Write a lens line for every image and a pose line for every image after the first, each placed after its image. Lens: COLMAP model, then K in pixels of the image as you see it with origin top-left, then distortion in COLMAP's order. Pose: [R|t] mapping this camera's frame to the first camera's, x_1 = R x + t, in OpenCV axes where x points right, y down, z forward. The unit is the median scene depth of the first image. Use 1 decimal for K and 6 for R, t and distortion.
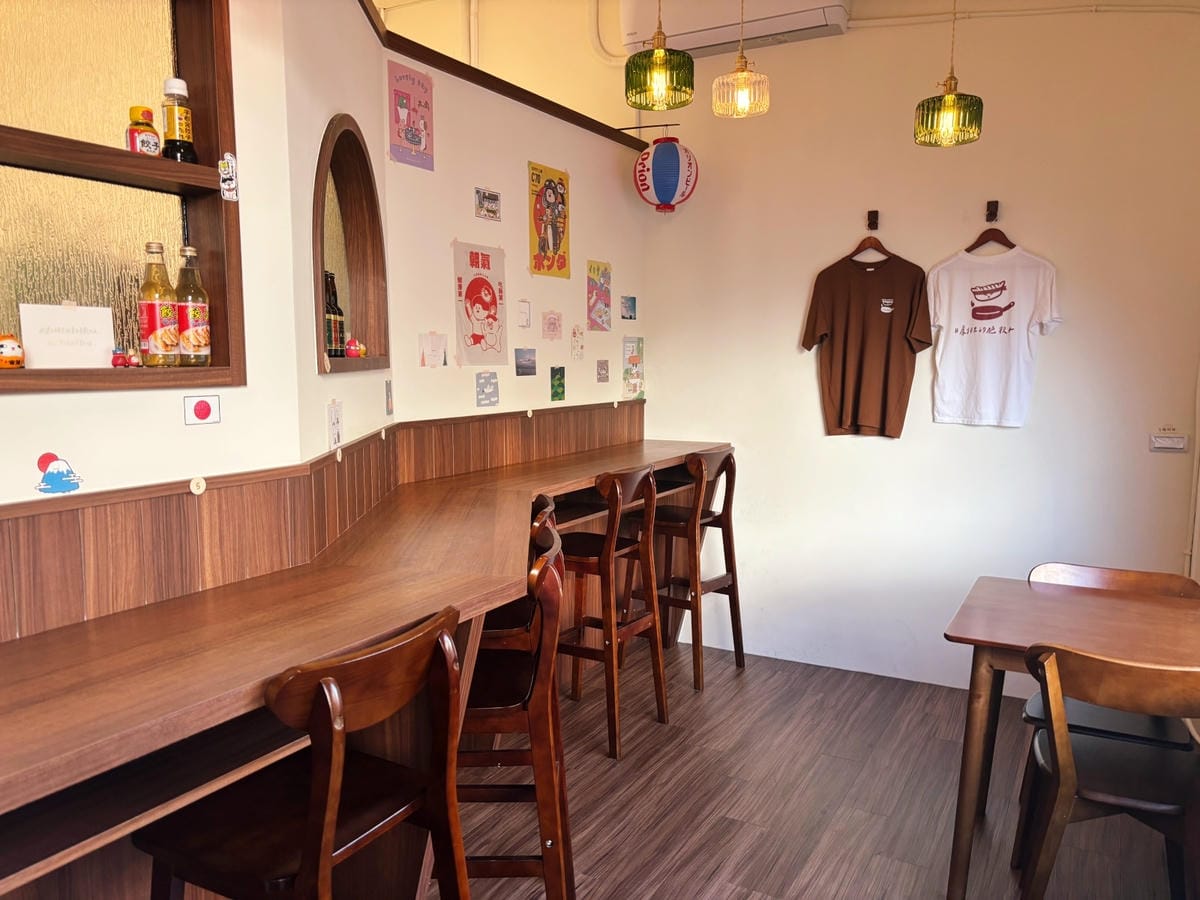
lens RADIAL K [[905.5, 0, 600.0], [0, 905.5, 450.0], [0, 0, 1]] dist [-0.000476, -0.006055]
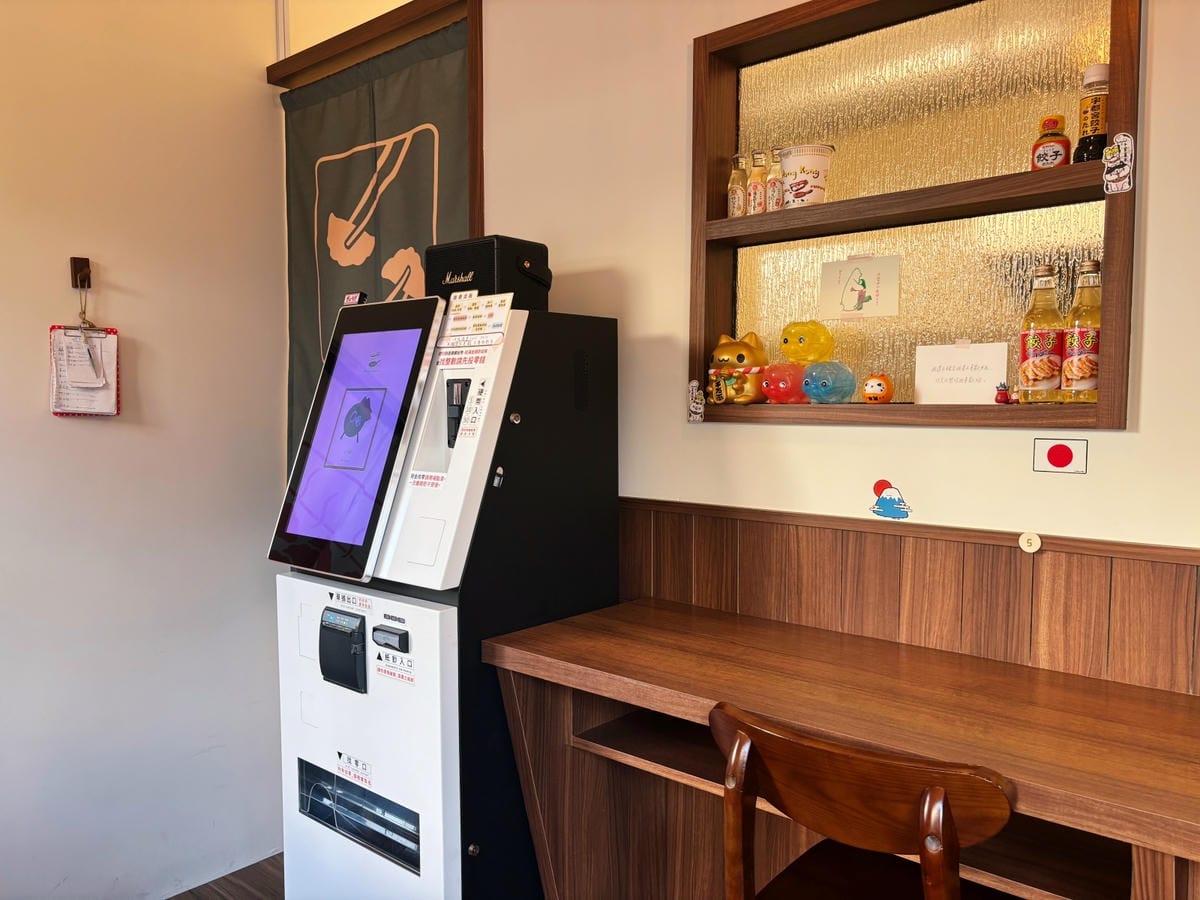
lens RADIAL K [[905.5, 0, 600.0], [0, 905.5, 450.0], [0, 0, 1]] dist [-0.000476, -0.006055]
pose [[-0.215876, 0.049743, -0.975153, 0.489887], [-0.101920, 0.992098, 0.073170, -0.070647], [0.971087, 0.115183, -0.209101, 0.798252]]
